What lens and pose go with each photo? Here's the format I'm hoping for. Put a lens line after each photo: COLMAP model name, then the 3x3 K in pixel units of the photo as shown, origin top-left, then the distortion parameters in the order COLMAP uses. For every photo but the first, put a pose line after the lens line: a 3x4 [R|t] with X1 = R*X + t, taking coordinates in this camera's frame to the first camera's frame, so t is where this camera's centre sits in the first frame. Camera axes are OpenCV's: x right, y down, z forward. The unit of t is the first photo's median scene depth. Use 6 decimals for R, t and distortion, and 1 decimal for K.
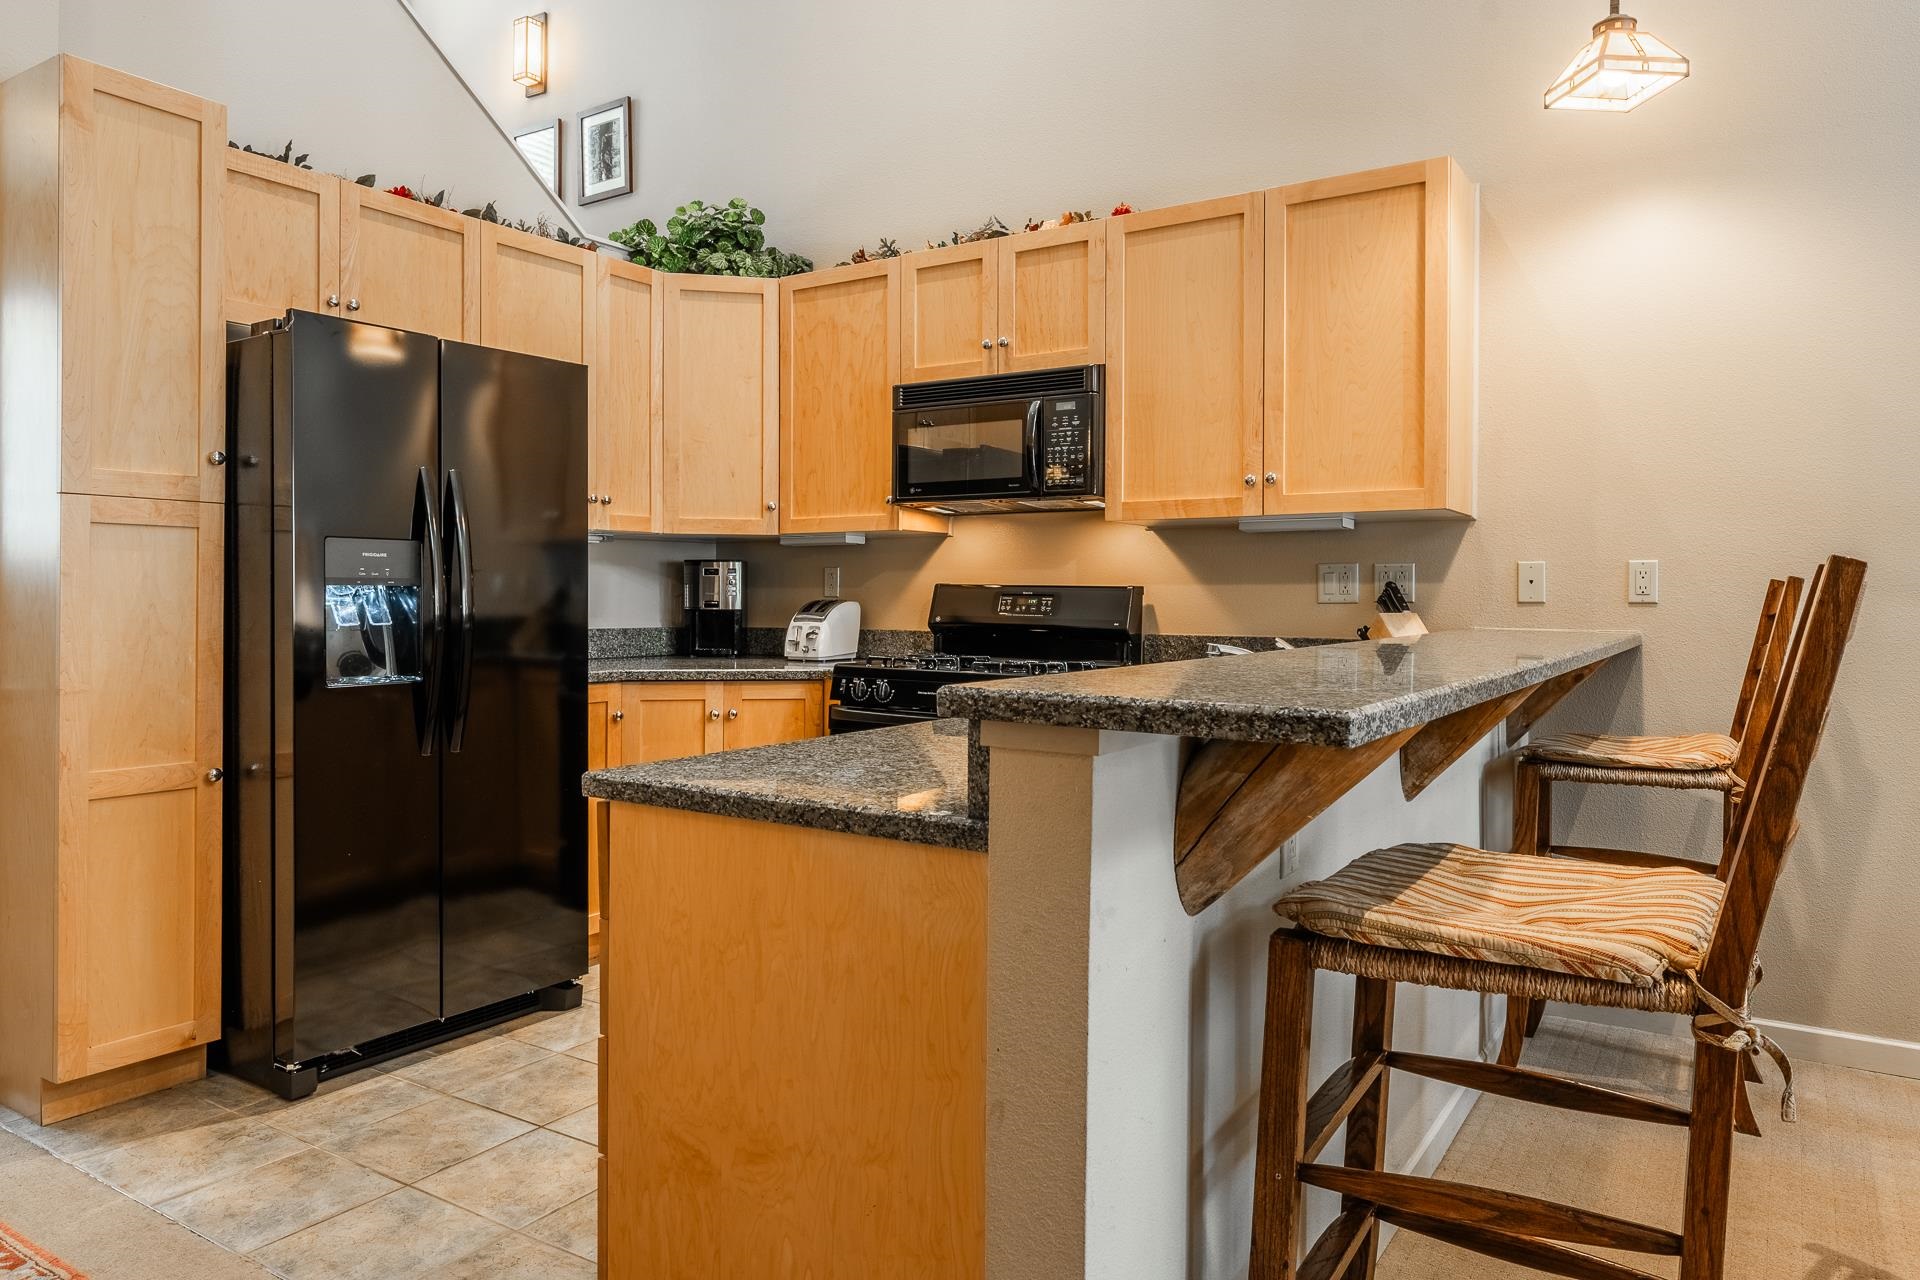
lens RADIAL K [[1278.3, 0, 924.8], [0, 1278.3, 600.8], [0, 0, 1]] dist [0.000210, 0.002535]
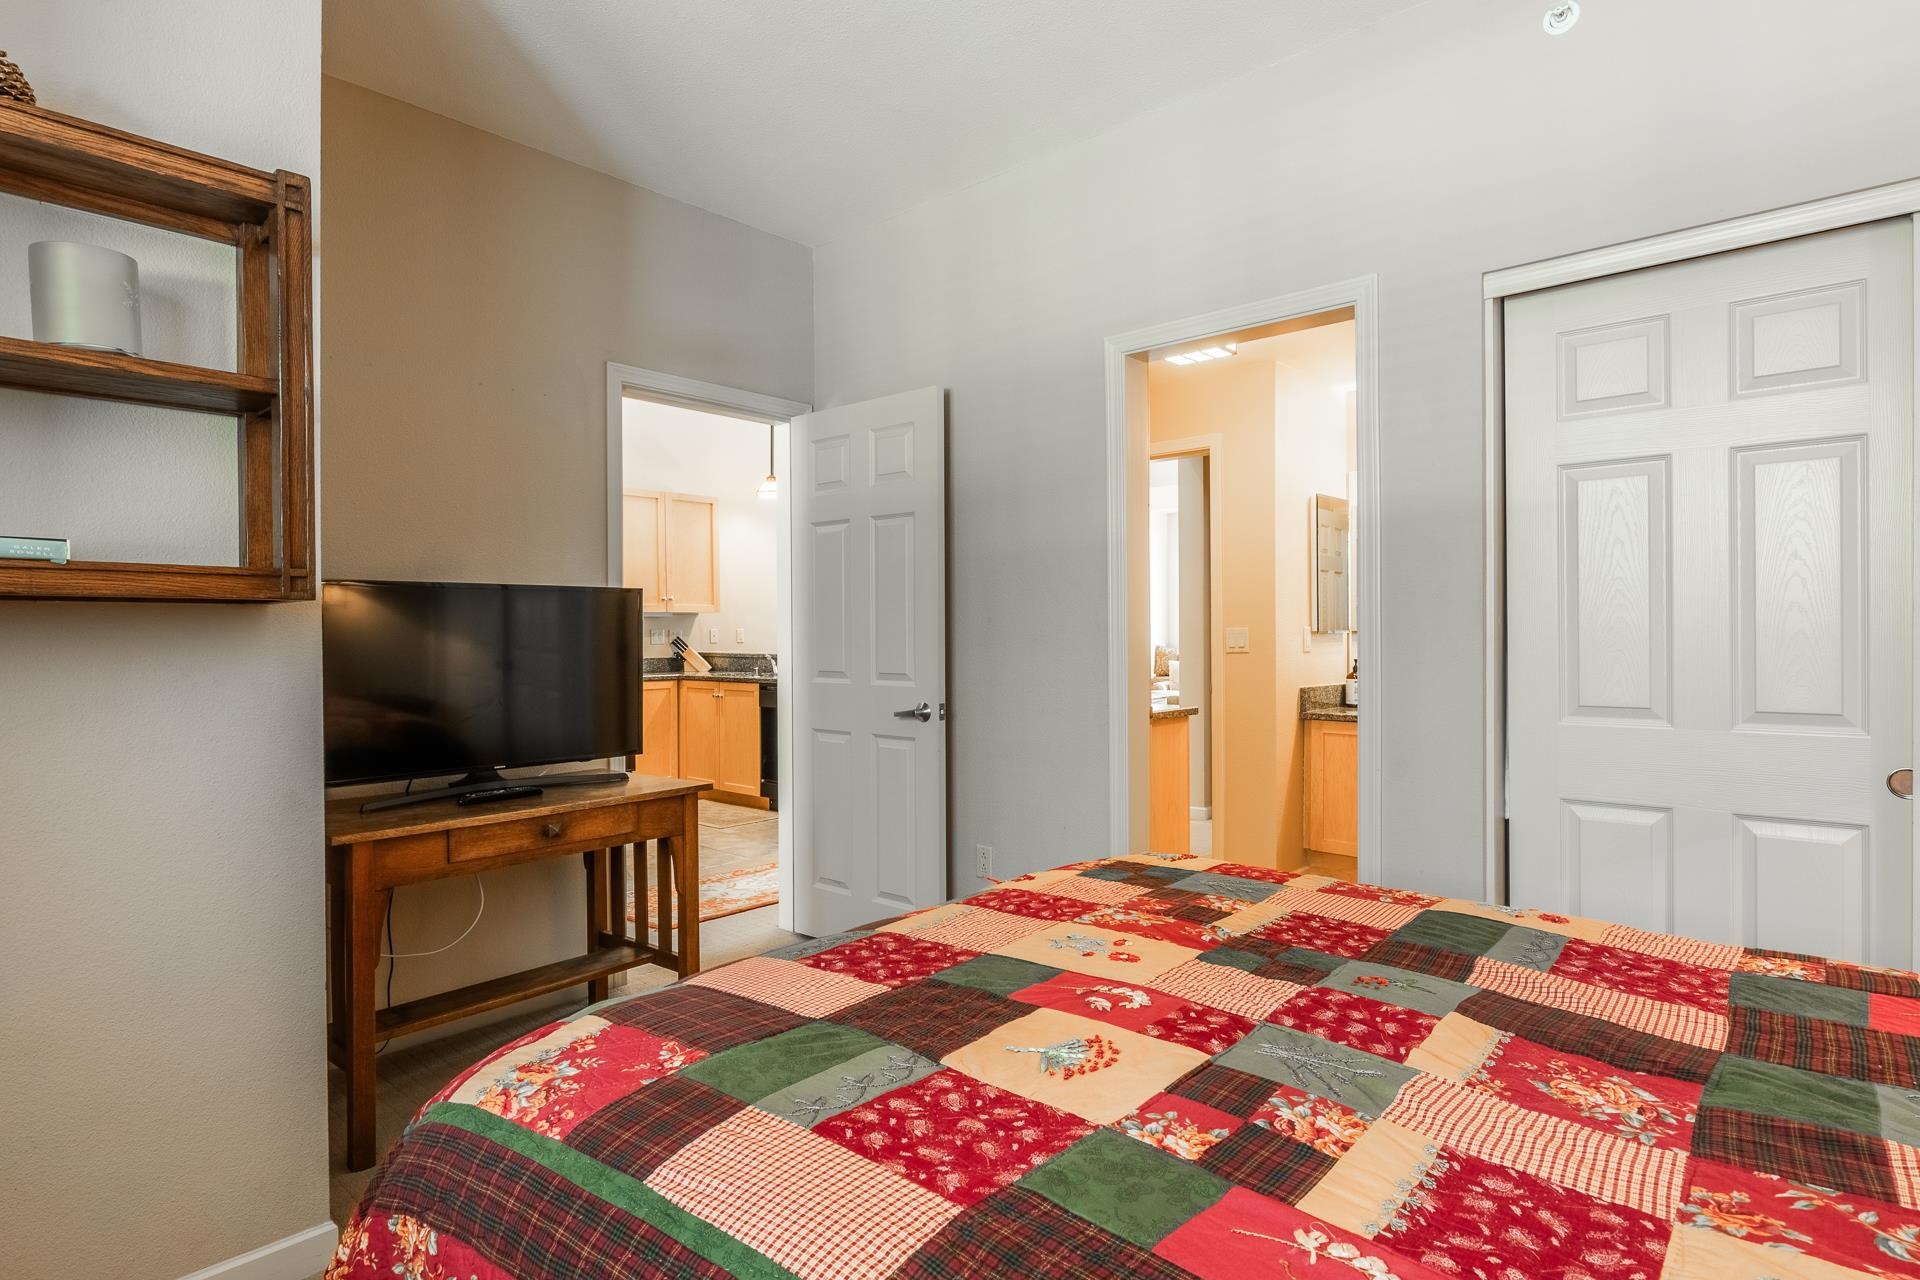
lens RADIAL K [[996.7, 0, 954.0], [0, 996.7, 635.4], [0, 0, 1]] dist [-0.001232, 0.000319]
pose [[0.136304, -0.011566, 0.990599, -1.579790], [0.013605, 0.999859, 0.009802, -0.027036], [-0.990574, 0.012141, 0.136443, 0.095475]]
